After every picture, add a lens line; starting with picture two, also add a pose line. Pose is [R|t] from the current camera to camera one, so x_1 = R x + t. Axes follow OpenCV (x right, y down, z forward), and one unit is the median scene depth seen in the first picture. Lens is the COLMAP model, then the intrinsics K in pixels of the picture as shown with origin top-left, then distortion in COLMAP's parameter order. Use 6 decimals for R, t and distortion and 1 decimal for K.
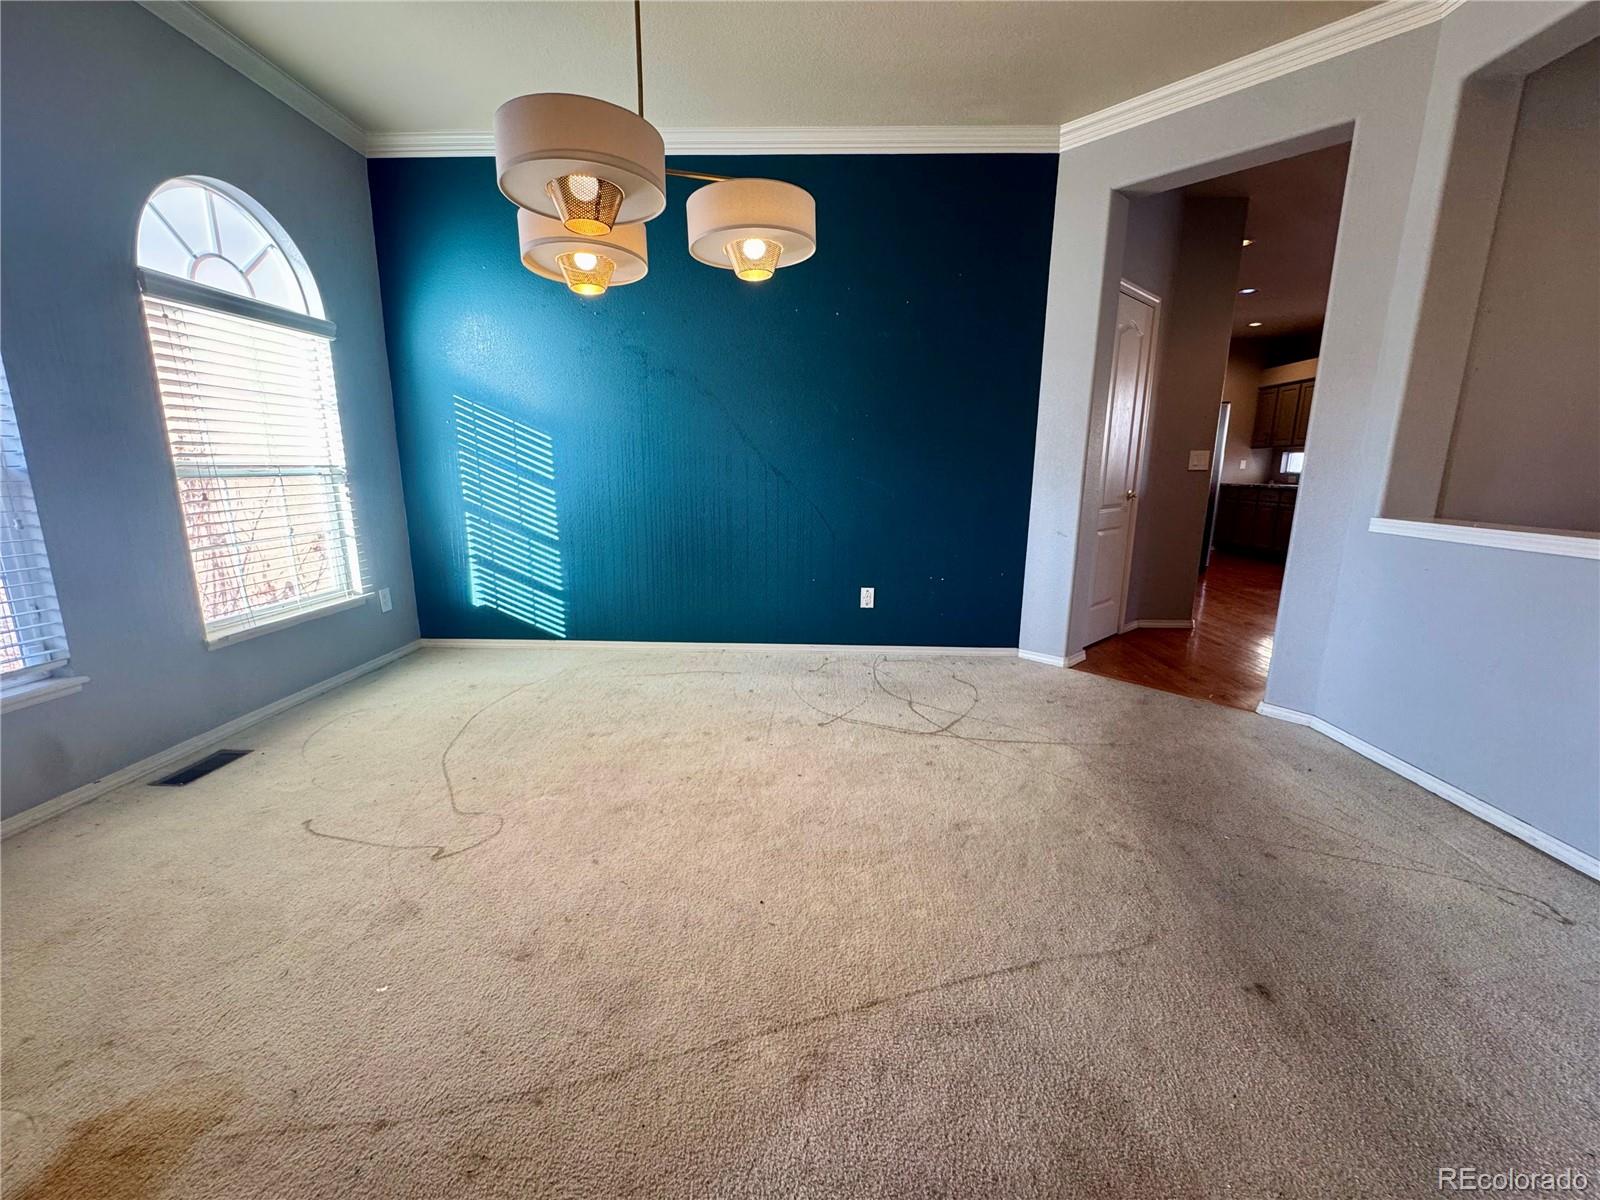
lens RADIAL K [[639.3, 0, 797.6], [0, 639.3, 597.5], [0, 0, 1]] dist [-0.003549, -0.000299]
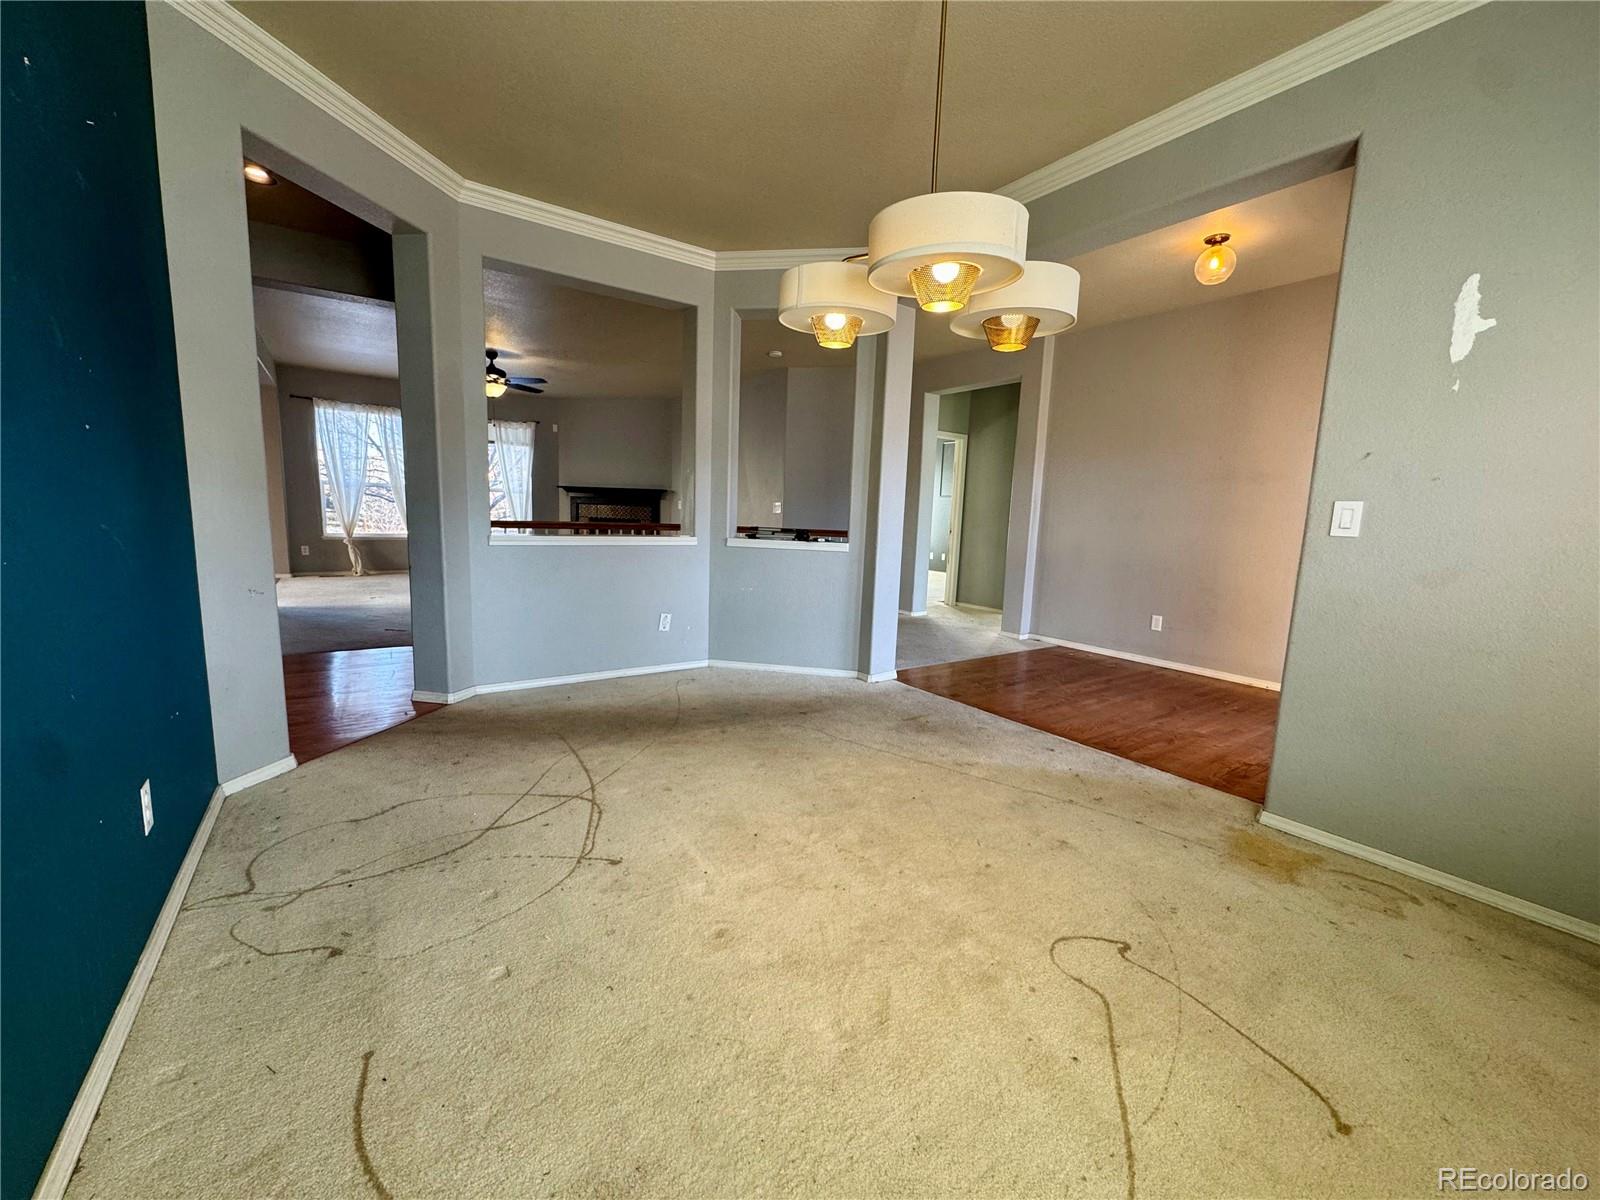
lens RADIAL K [[635.9, 0, 800.1], [0, 635.9, 598.8], [0, 0, 1]] dist [-0.002825, 0.000020]
pose [[-0.598542, -0.138051, 0.789107, -0.581154], [0.122591, 0.957653, 0.260523, -0.236710], [-0.791656, 0.252672, -0.556271, 1.087155]]
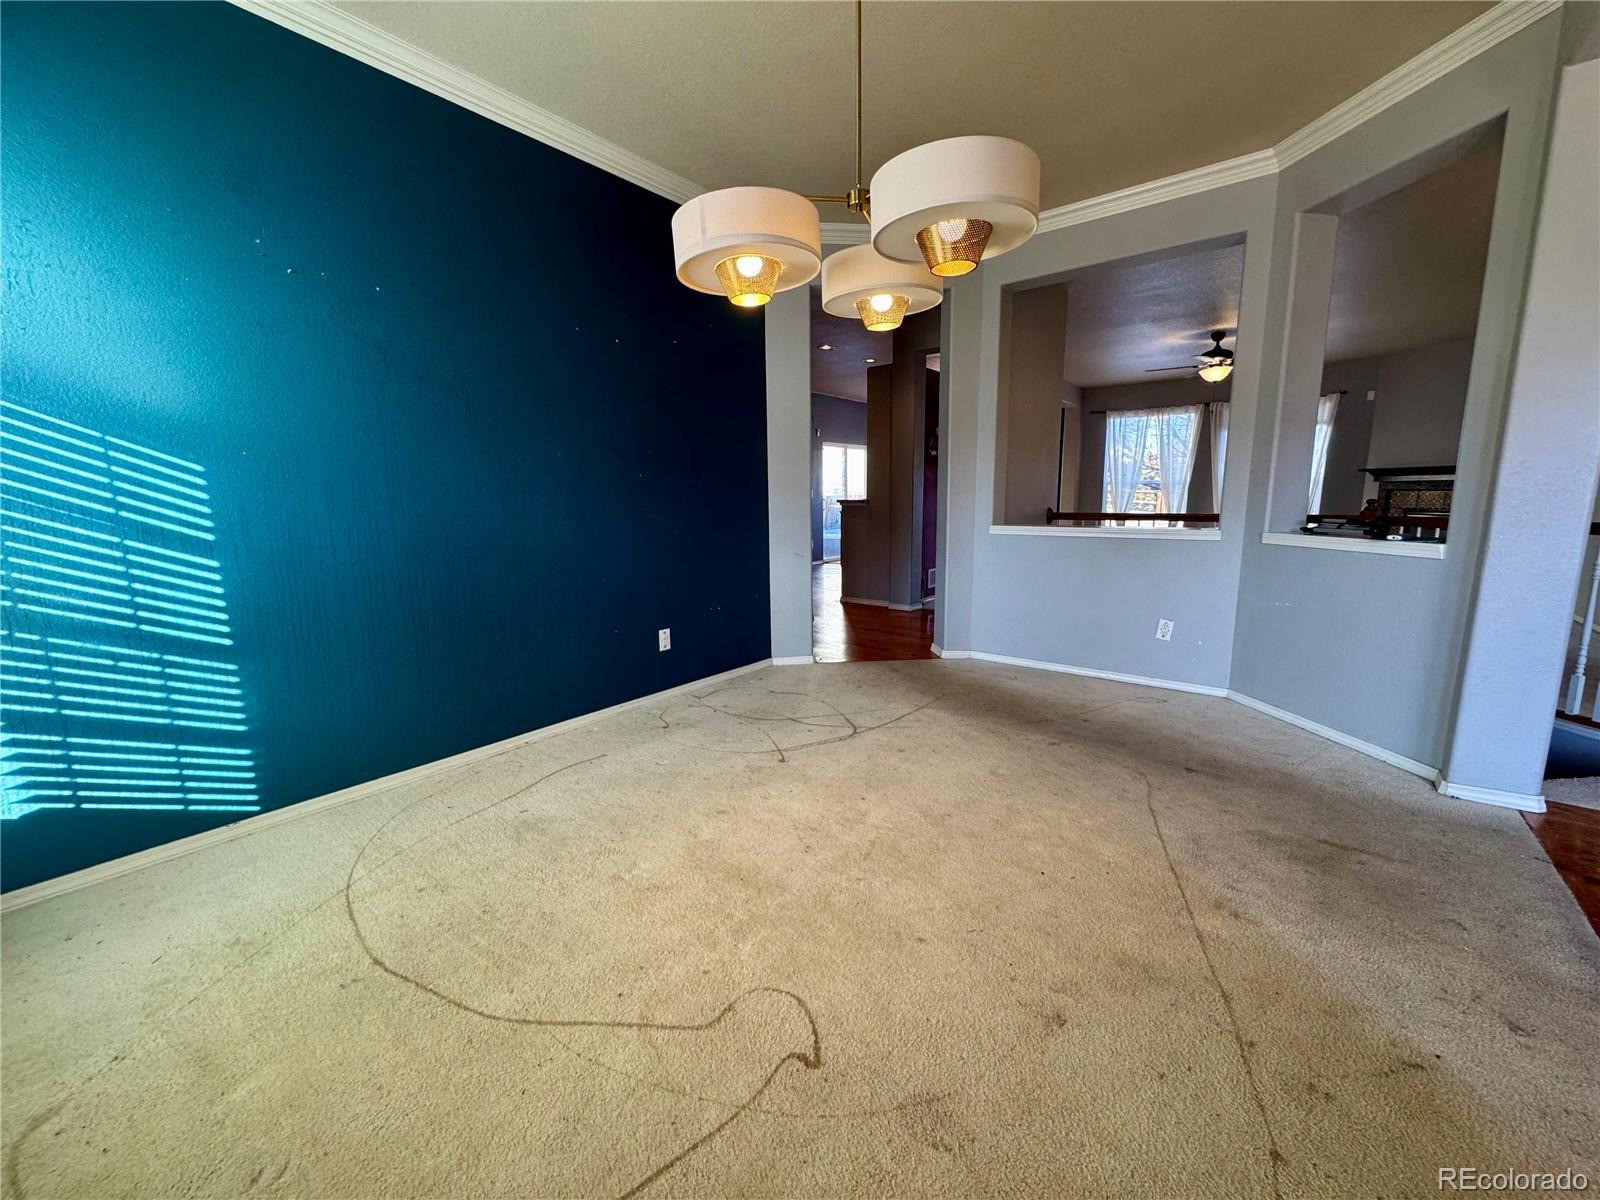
lens RADIAL K [[635.9, 0, 800.1], [0, 635.9, 598.8], [0, 0, 1]] dist [-0.002825, 0.000020]
pose [[0.598534, -0.142055, 0.788402, -0.648860], [0.178442, 0.983068, 0.041662, -0.080683], [-0.780971, 0.115748, 0.613748, 0.318592]]
